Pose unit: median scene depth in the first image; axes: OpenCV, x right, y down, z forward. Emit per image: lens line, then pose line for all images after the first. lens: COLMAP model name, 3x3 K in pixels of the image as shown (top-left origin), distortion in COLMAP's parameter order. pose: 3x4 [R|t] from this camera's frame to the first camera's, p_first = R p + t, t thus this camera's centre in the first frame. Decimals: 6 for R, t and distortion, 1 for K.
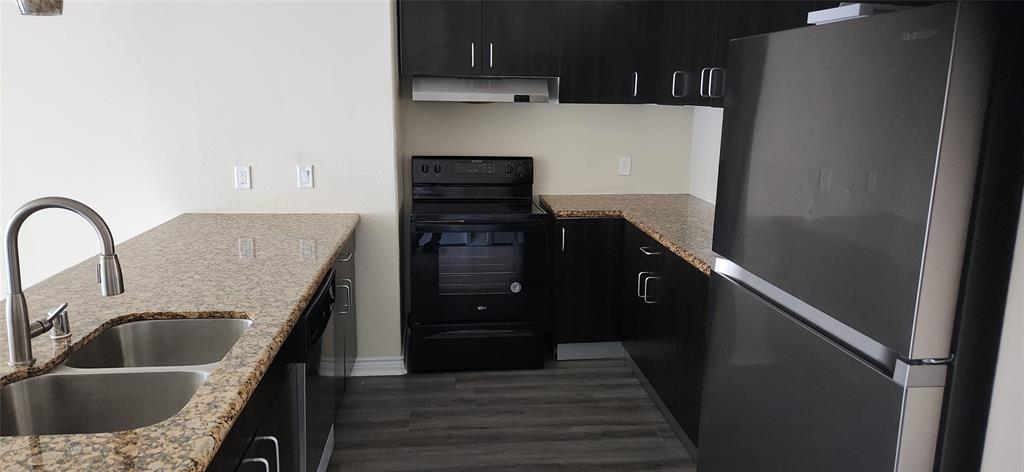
lens RADIAL K [[684.0, 0, 513.5], [0, 684.0, 186.9], [0, 0, 1]] dist [0.050262, -0.039326]
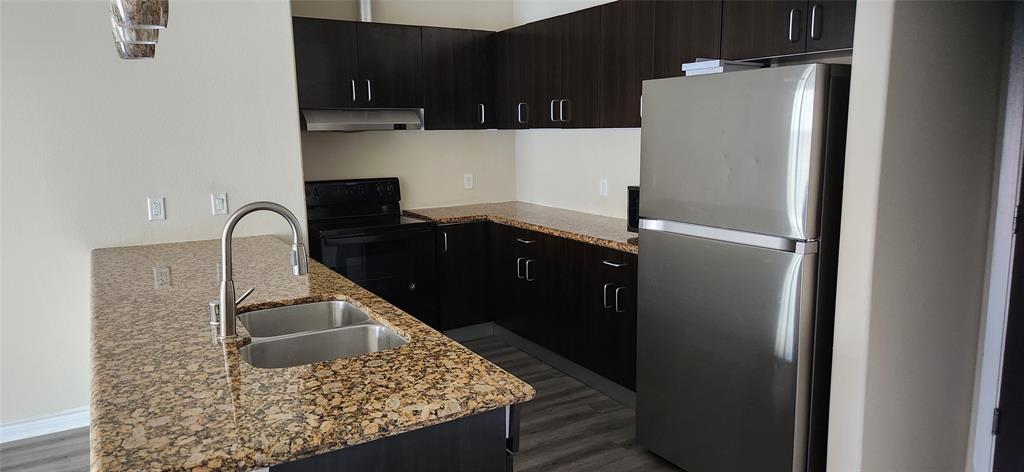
lens RADIAL K [[684.0, 0, 513.5], [0, 684.0, 186.9], [0, 0, 1]] dist [0.050262, -0.039326]
pose [[0.908736, -0.061355, 0.412837, -0.328619], [0.081033, 0.996251, -0.030308, 0.027719], [-0.409429, 0.060995, 0.910301, -0.160486]]
